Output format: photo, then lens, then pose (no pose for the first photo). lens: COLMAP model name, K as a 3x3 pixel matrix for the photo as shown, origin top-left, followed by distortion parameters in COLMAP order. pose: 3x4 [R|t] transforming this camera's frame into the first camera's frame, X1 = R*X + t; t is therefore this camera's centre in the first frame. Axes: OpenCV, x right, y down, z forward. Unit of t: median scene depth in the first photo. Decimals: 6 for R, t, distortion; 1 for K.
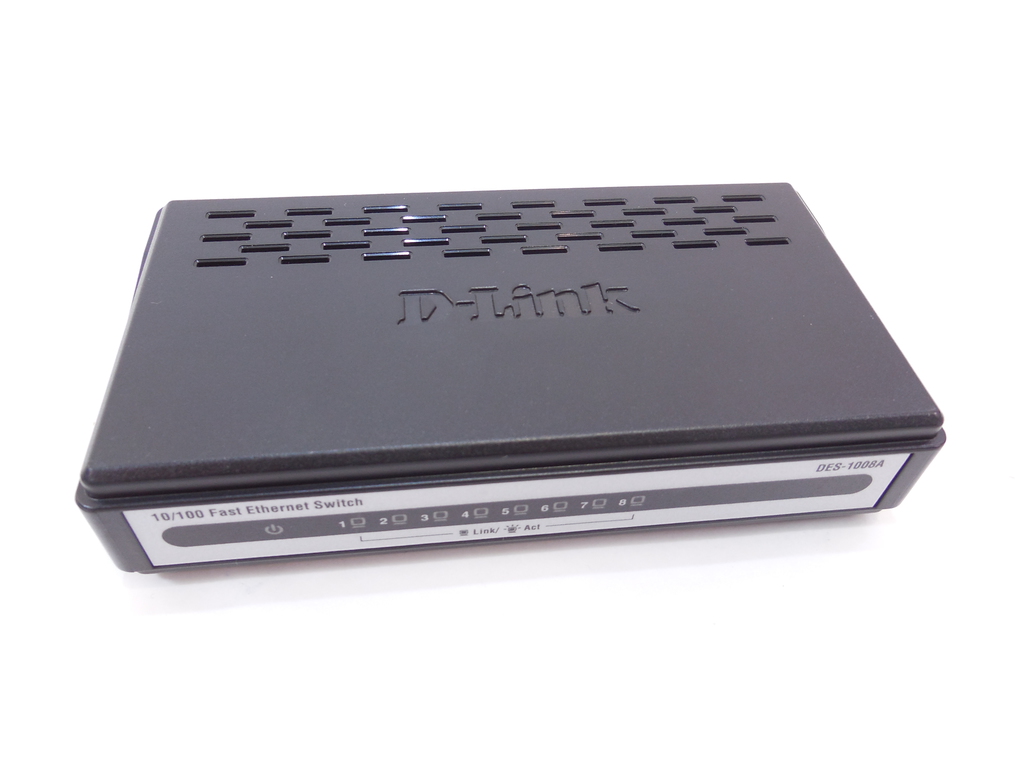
lens RADIAL K [[753.4, 0, 510.4], [0, 753.4, 381.6], [0, 0, 1]] dist [-0.020773, -0.014471]
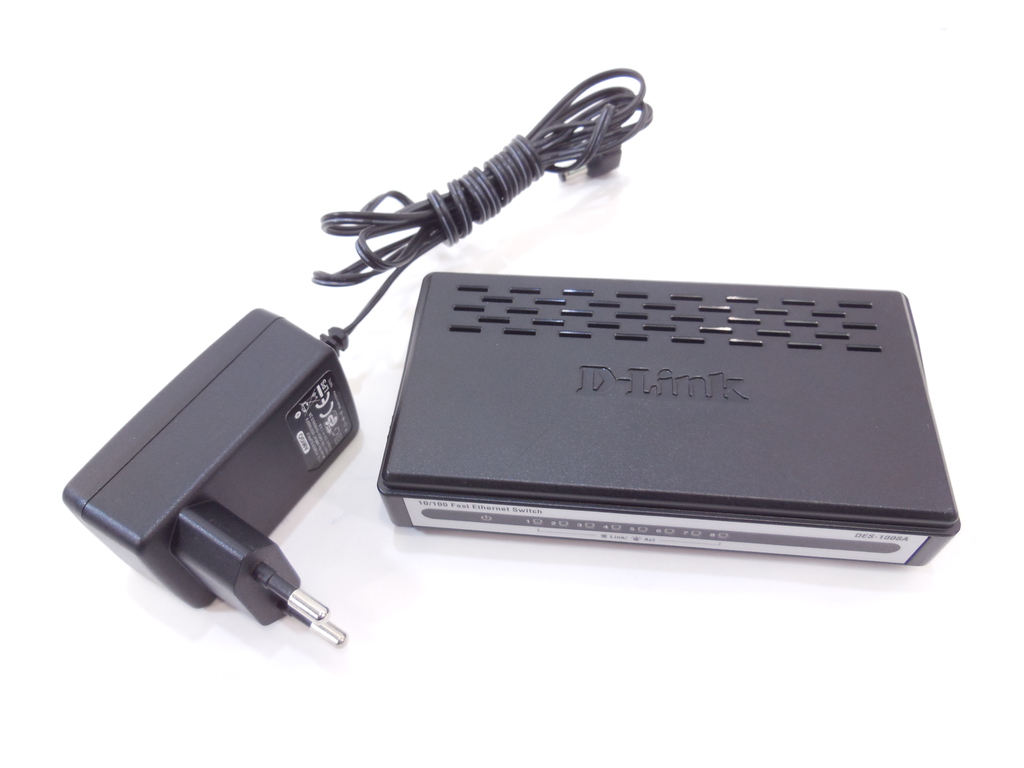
lens RADIAL K [[753.4, 0, 512.6], [0, 753.4, 380.0], [0, 0, 1]] dist [-0.020773, -0.014471]
pose [[0.966783, 0.125203, -0.222835, 0.059481], [-0.097332, 0.986462, 0.131978, -0.295433], [0.236343, -0.105905, 0.965881, -0.487318]]
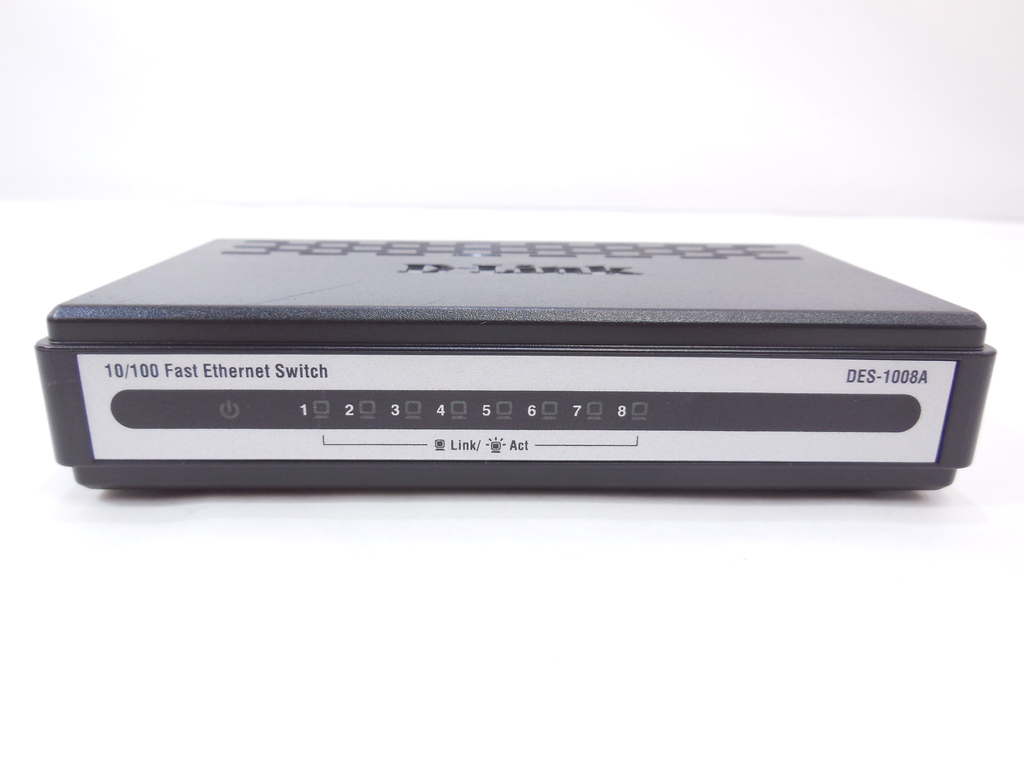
lens RADIAL K [[753.4, 0, 514.2], [0, 753.4, 381.0], [0, 0, 1]] dist [-0.020773, -0.014471]
pose [[0.994849, 0.001066, -0.101362, 0.112255], [-0.048839, 0.881273, -0.470078, 0.540653], [0.088827, 0.472607, 0.876785, 0.204610]]
